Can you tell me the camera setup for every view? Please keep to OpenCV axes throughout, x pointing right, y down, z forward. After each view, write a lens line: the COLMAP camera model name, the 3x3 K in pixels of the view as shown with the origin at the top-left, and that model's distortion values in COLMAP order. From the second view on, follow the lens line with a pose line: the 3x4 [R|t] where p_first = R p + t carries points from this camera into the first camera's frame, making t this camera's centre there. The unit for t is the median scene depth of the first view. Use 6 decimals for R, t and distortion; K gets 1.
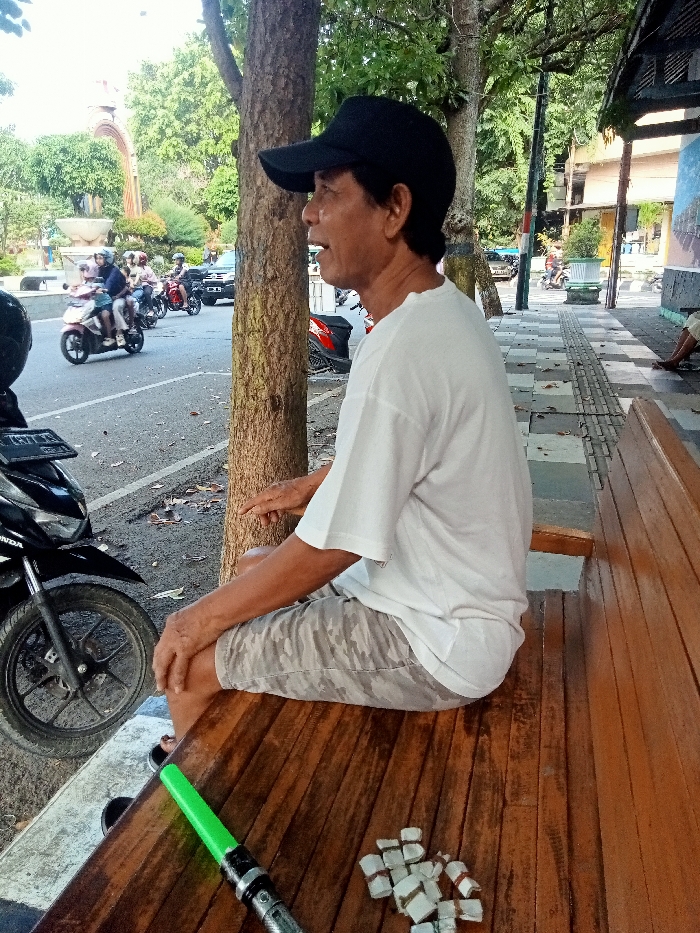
lens RADIAL K [[763.0, 0, 350.0], [0, 763.0, 466.5], [0, 0, 1]] dist [0.000792, 0.000935]
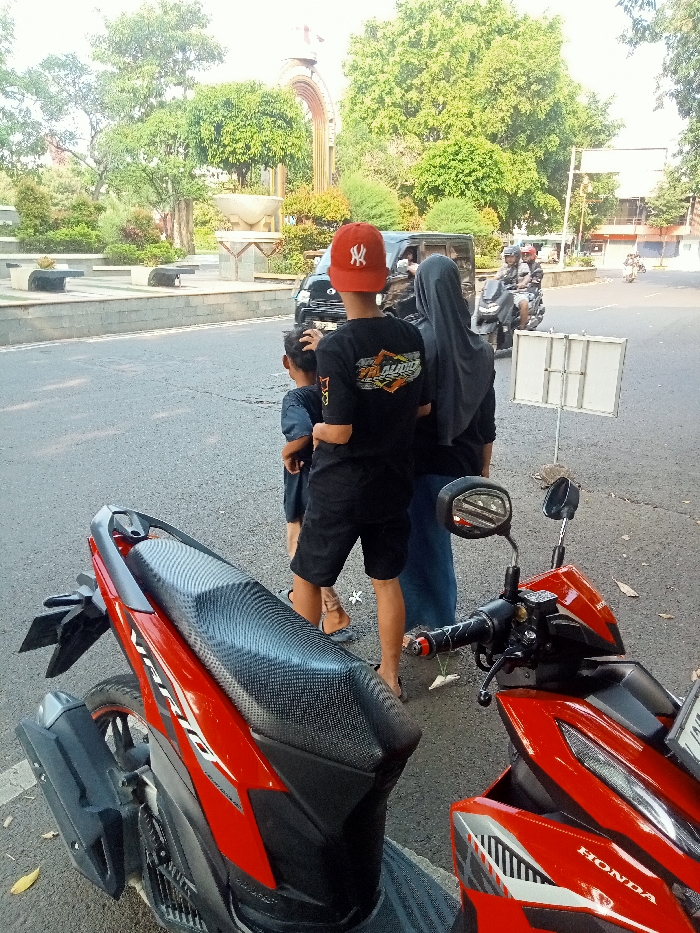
lens RADIAL K [[763.0, 0, 350.0], [0, 763.0, 466.5], [0, 0, 1]] dist [0.000792, 0.000935]
pose [[0.961681, 0.110384, -0.250968, -0.019024], [-0.106722, 0.993889, 0.028200, -0.065105], [0.252547, -0.000335, 0.967584, 0.215493]]
